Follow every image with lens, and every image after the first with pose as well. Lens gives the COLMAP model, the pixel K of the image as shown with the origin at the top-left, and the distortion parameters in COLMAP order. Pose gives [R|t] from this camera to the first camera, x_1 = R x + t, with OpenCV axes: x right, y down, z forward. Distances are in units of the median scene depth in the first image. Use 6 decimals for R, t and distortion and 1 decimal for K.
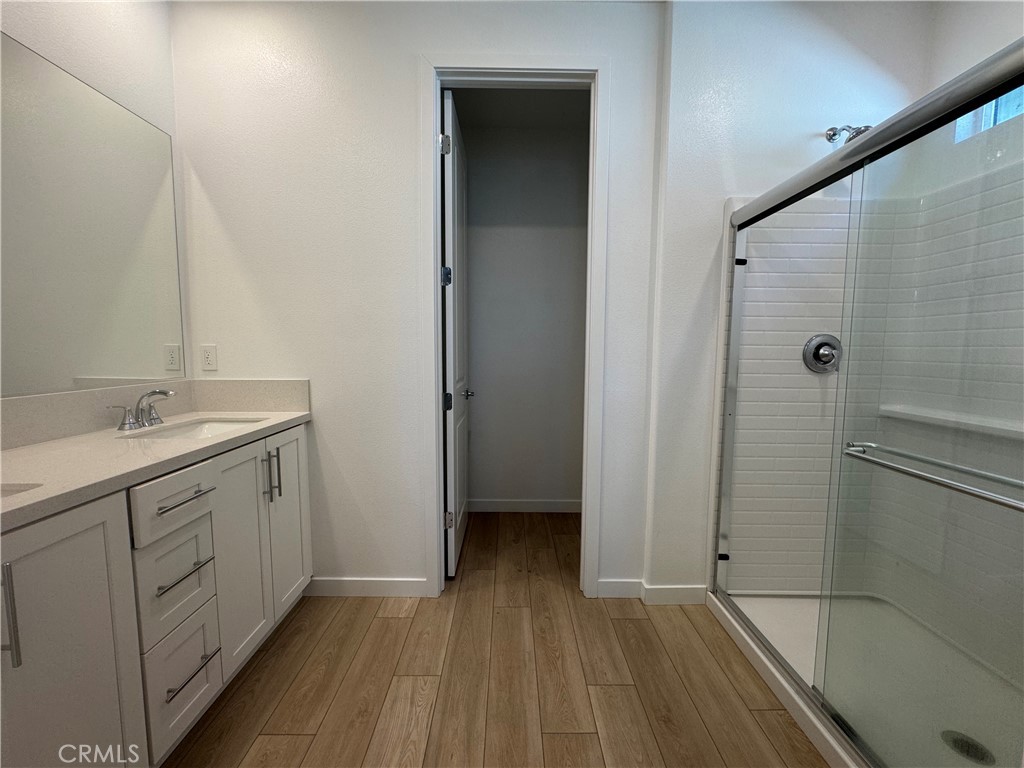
lens RADIAL K [[412.0, 0, 513.7], [0, 412.0, 387.0], [0, 0, 1]] dist [0.001955, -0.001045]
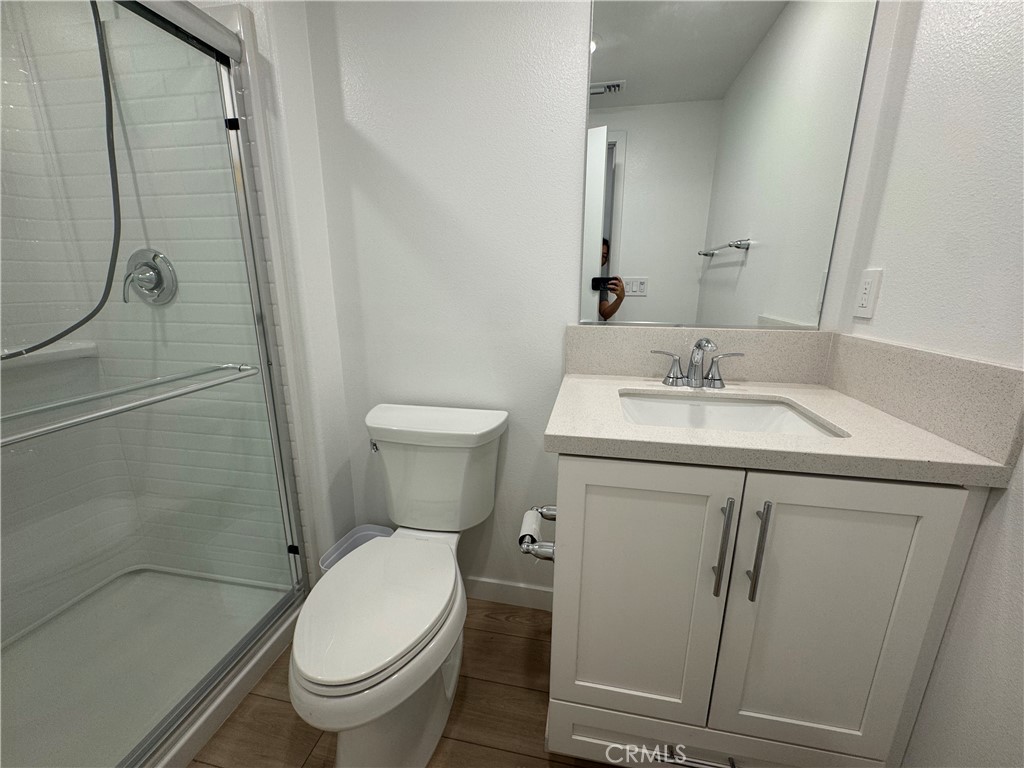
lens RADIAL K [[412.0, 0, 511.9], [0, 412.0, 387.1], [0, 0, 1]] dist [0.001955, -0.001045]
pose [[-0.202895, 0.235223, -0.950528, -0.129011], [-0.095481, 0.961340, 0.258279, -0.059046], [0.974534, 0.143162, -0.172592, 0.783886]]
